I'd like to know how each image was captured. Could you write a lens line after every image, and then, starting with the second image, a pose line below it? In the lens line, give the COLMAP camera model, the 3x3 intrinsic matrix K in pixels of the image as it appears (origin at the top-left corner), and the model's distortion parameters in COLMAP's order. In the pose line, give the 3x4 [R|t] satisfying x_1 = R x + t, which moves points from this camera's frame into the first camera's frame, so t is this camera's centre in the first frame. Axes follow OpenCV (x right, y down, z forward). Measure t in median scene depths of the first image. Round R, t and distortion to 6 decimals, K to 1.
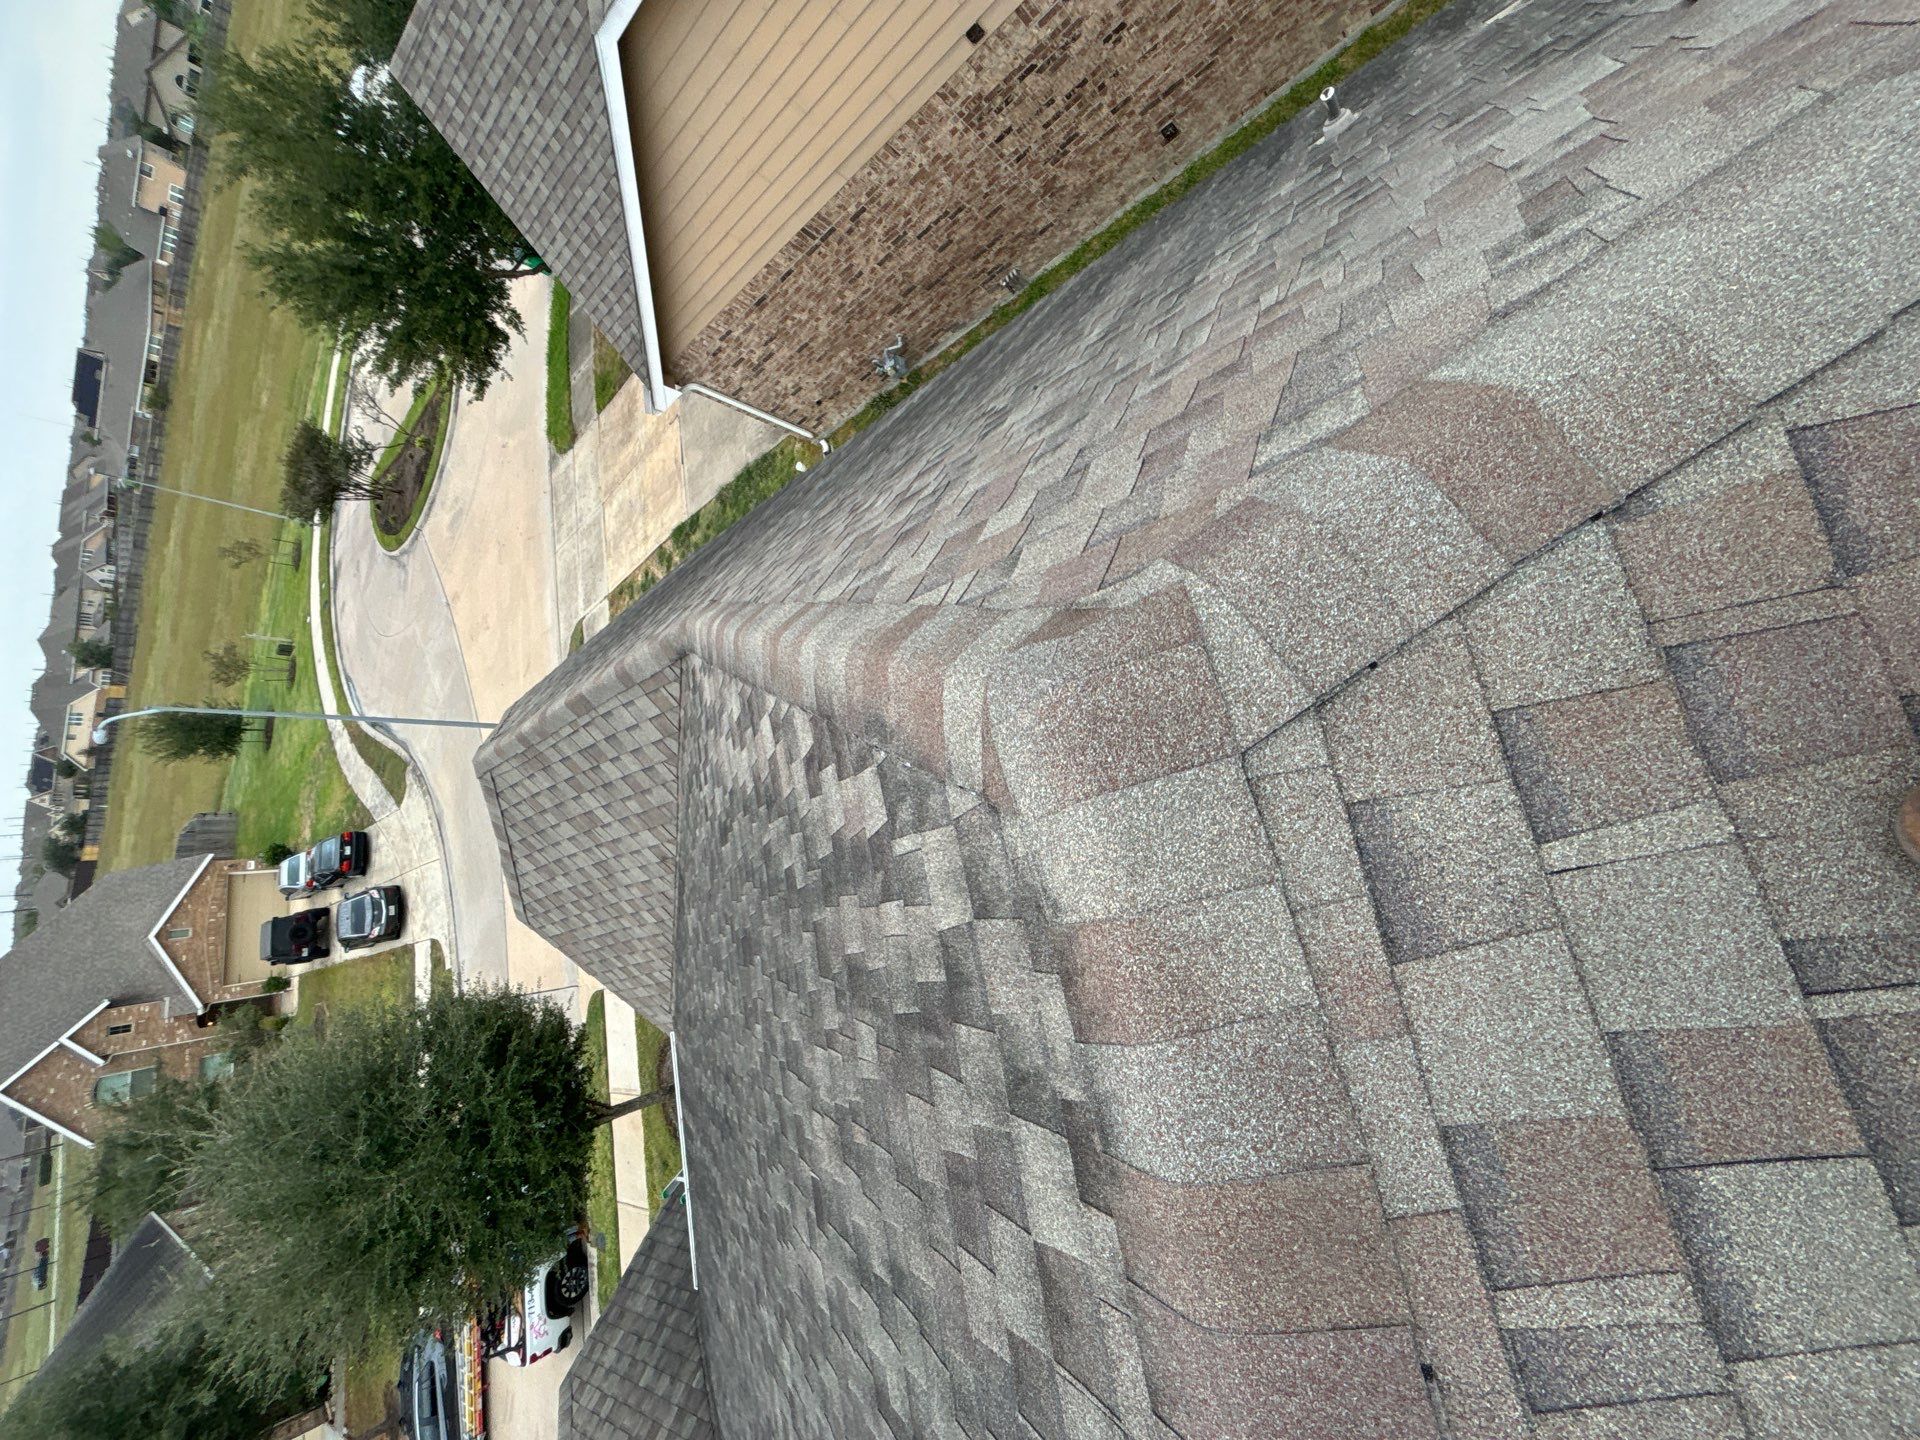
lens RADIAL K [[780.6, 0, 986.6], [0, 780.6, 719.8], [0, 0, 1]] dist [-0.004087, 0.003032]
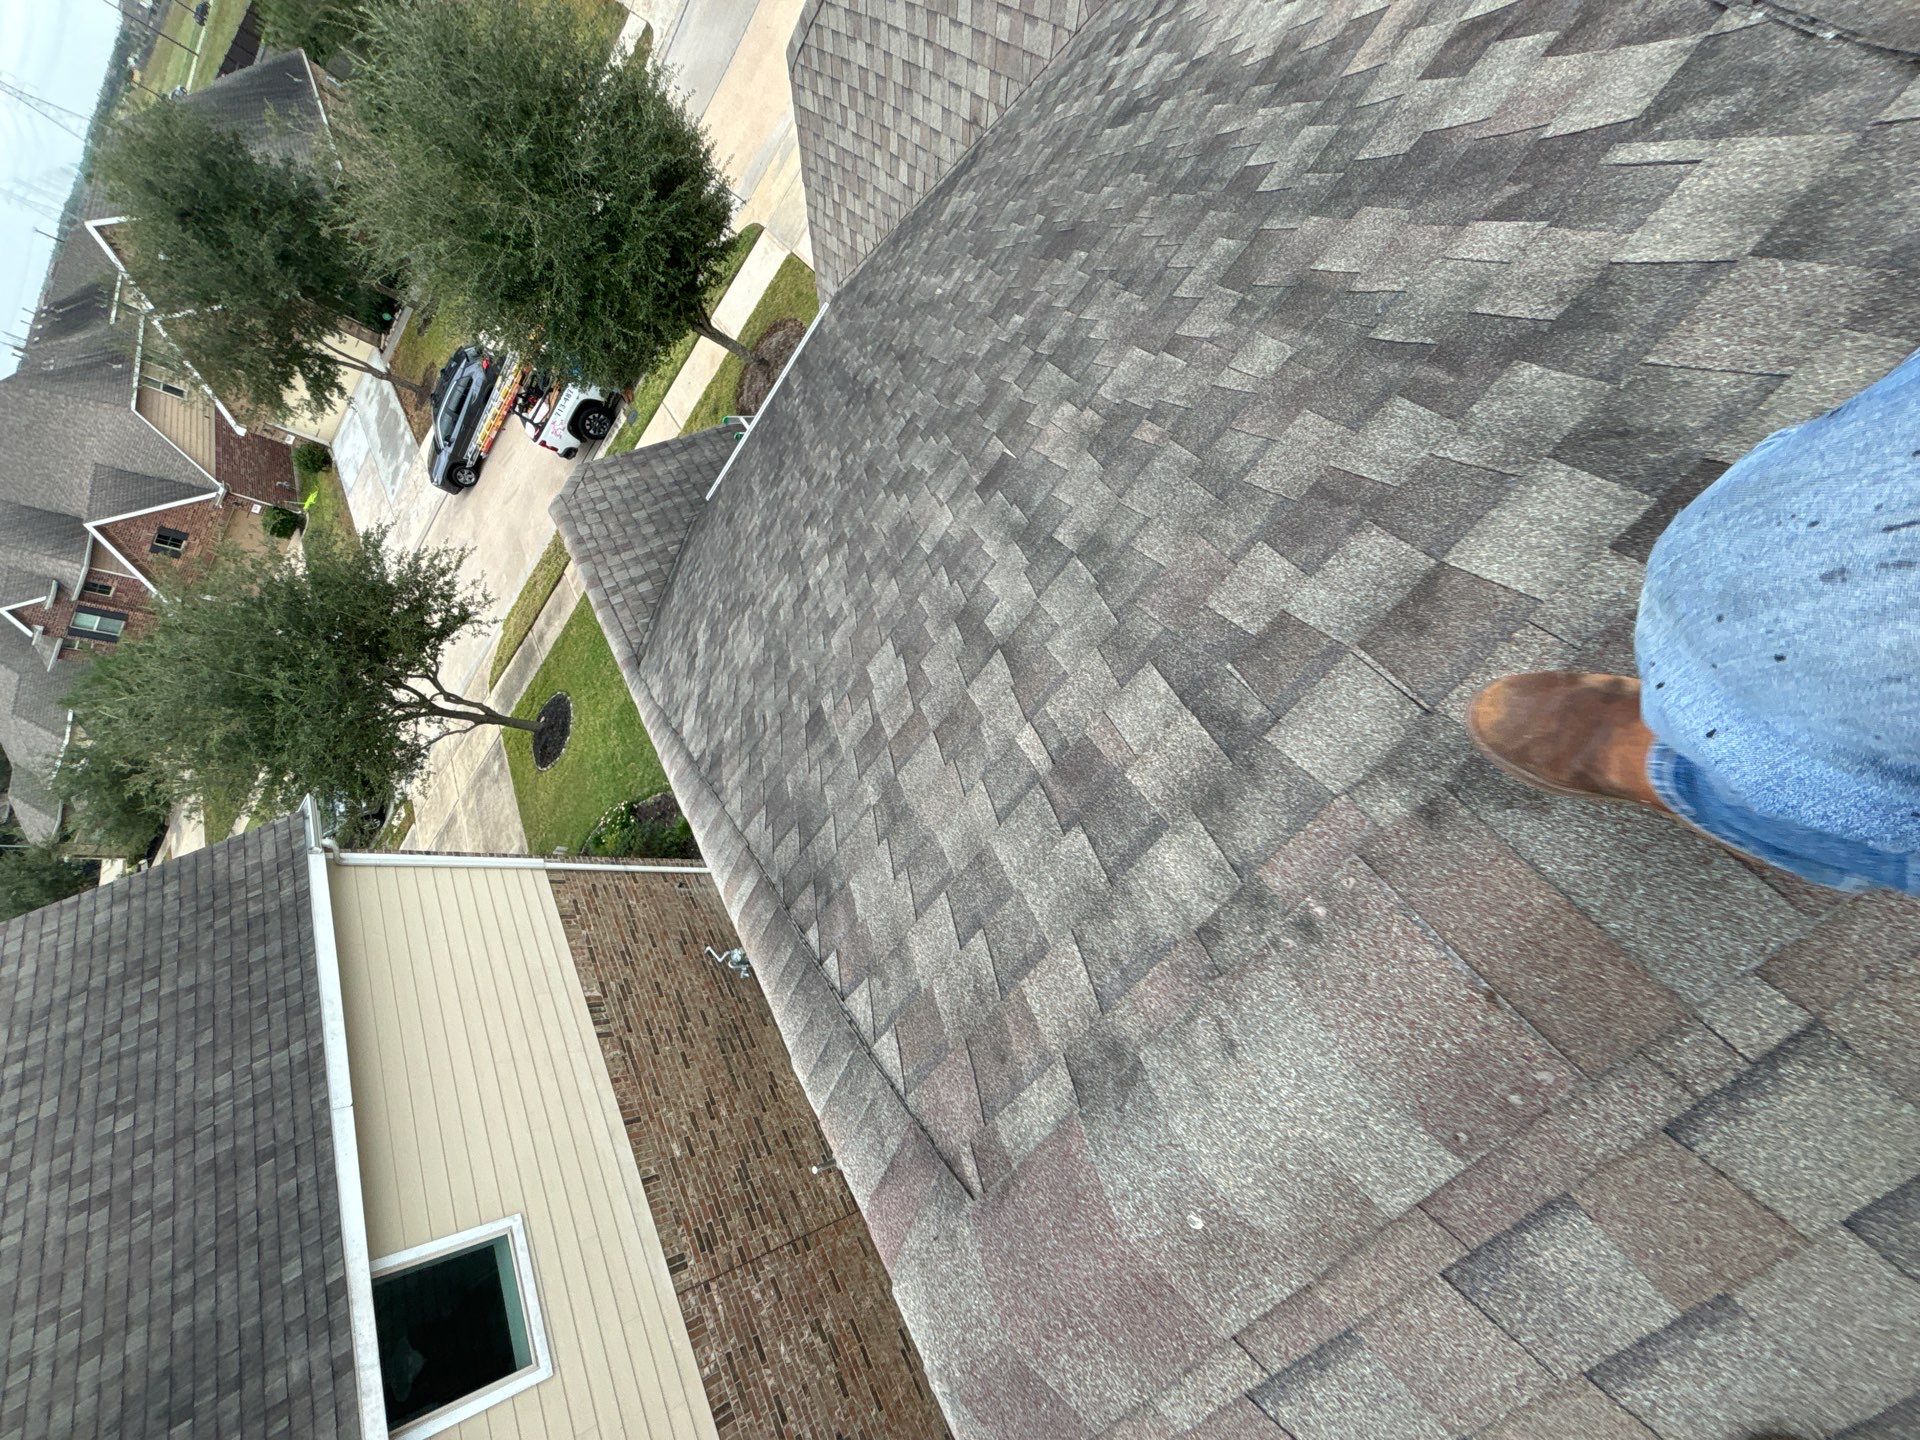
lens RADIAL K [[776.6, 0, 960.0], [0, 776.6, 720.0], [0, 0, 1]] dist [-0.000274, 0.004861]
pose [[0.665399, 0.733612, 0.138051, -0.046290], [-0.692951, 0.538250, 0.479694, 0.102867], [0.277604, -0.414851, 0.866508, -0.010601]]
